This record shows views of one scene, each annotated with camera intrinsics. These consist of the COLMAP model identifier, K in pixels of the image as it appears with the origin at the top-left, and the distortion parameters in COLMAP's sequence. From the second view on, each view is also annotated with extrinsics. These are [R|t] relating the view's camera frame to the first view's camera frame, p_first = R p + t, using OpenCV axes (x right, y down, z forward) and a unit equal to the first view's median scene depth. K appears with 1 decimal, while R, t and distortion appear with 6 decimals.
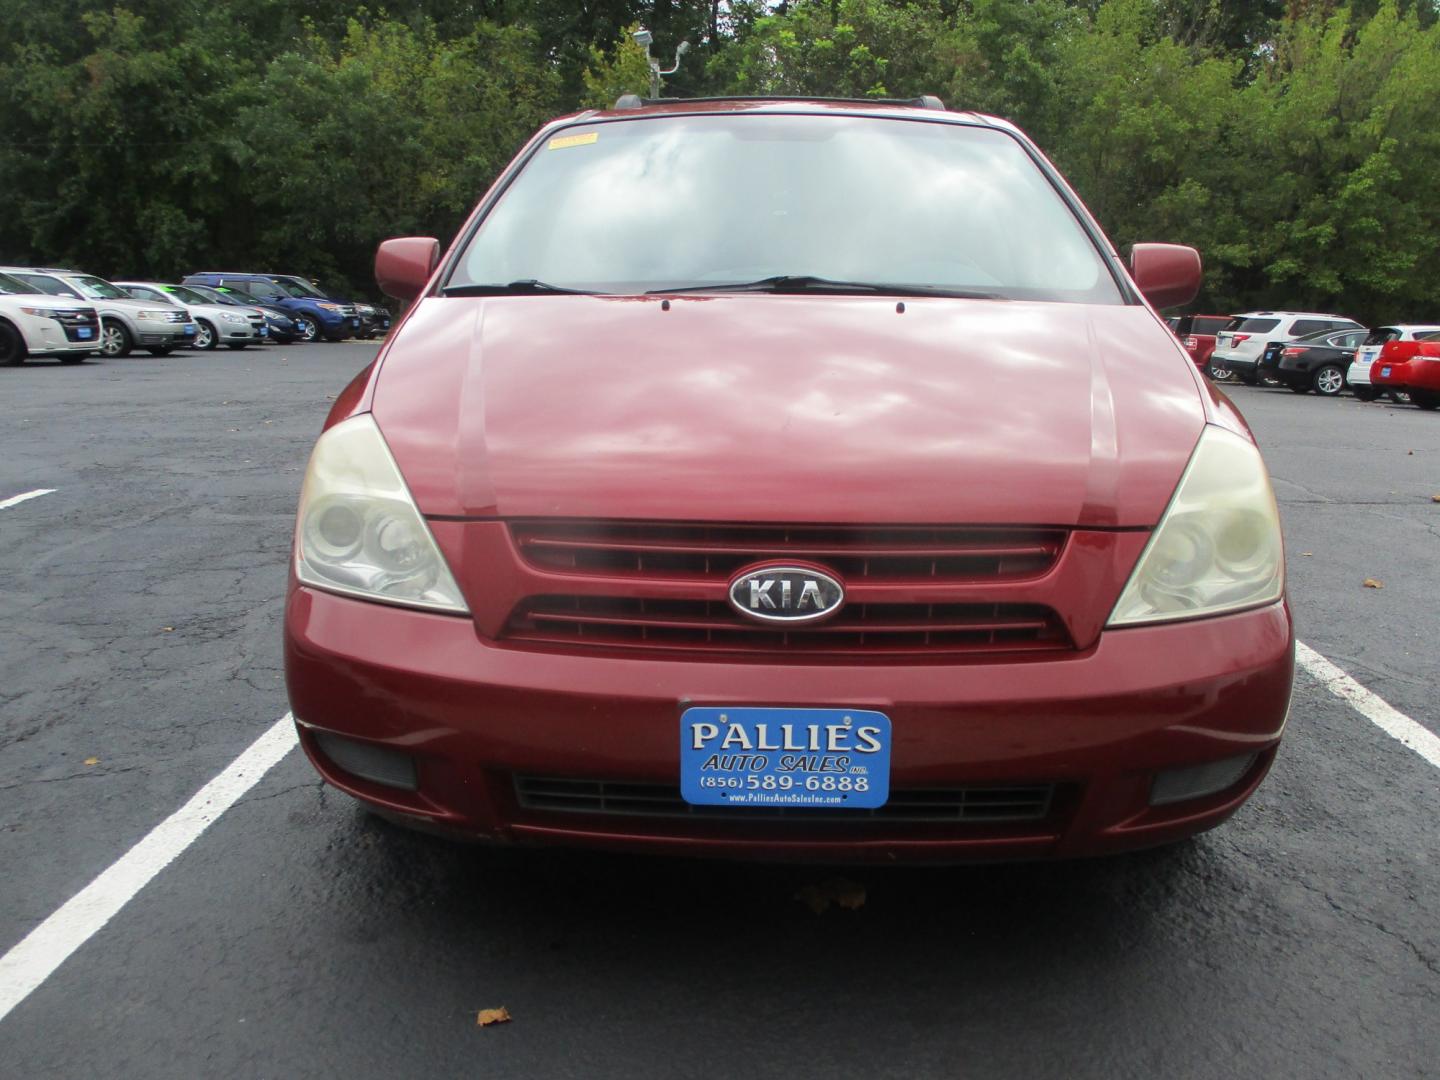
lens RADIAL K [[1196.0, 0, 720.0], [0, 1196.0, 540.0], [0, 0, 1]] dist [-0.030035, 0.002900]
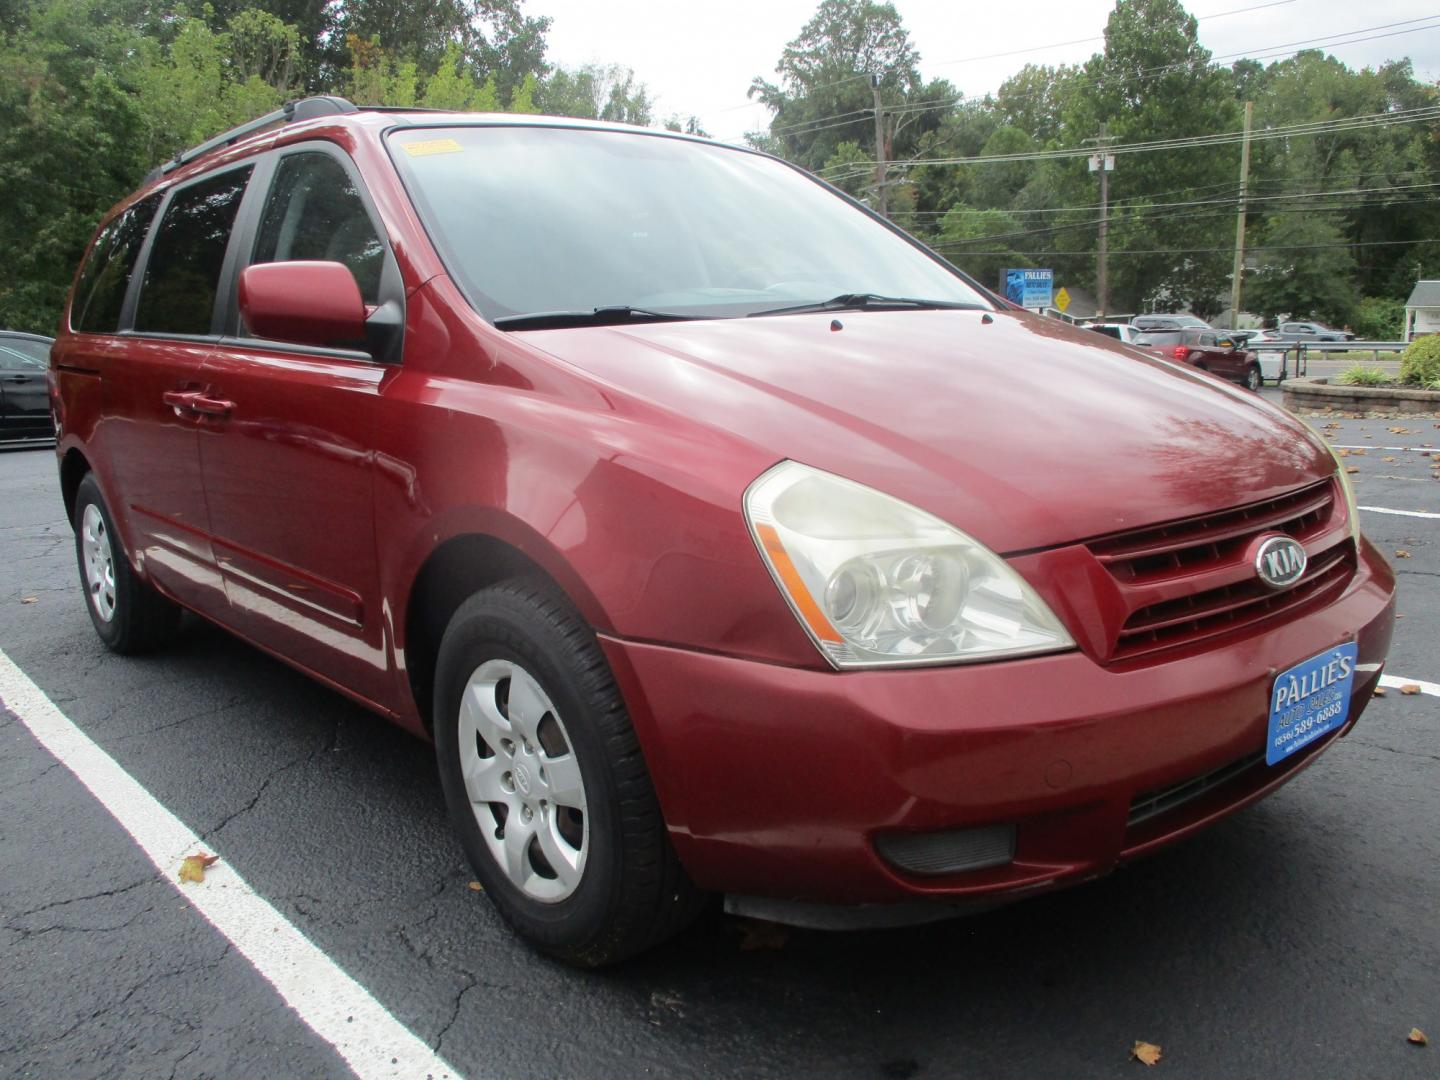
lens RADIAL K [[1196.0, 0, 720.0], [0, 1196.0, 540.0], [0, 0, 1]] dist [-0.030035, 0.002900]
pose [[0.726963, -0.158611, 0.668108, -1.071300], [0.179311, 0.983048, 0.038272, -0.110973], [-0.662852, 0.091977, 0.743080, 0.505596]]
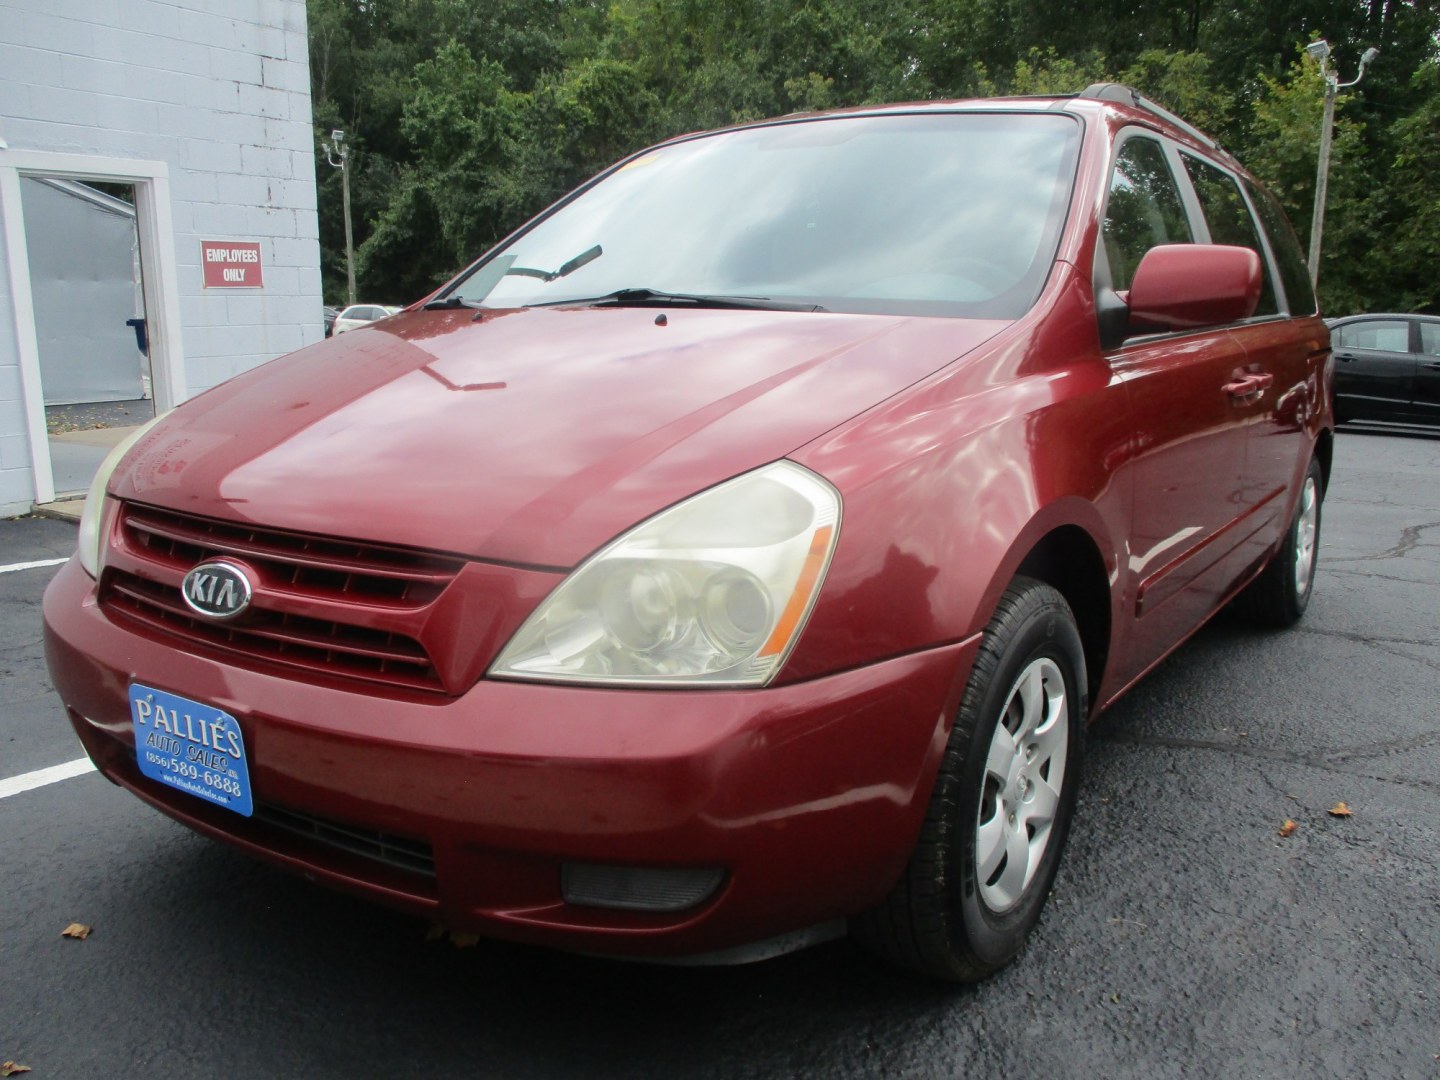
lens RADIAL K [[1196.0, 0, 720.0], [0, 1196.0, 540.0], [0, 0, 1]] dist [-0.030035, 0.002900]
pose [[0.844645, 0.096852, -0.526492, 0.934079], [-0.112569, 0.993641, 0.002194, -0.047218], [0.523357, 0.057414, 0.850177, 0.350901]]
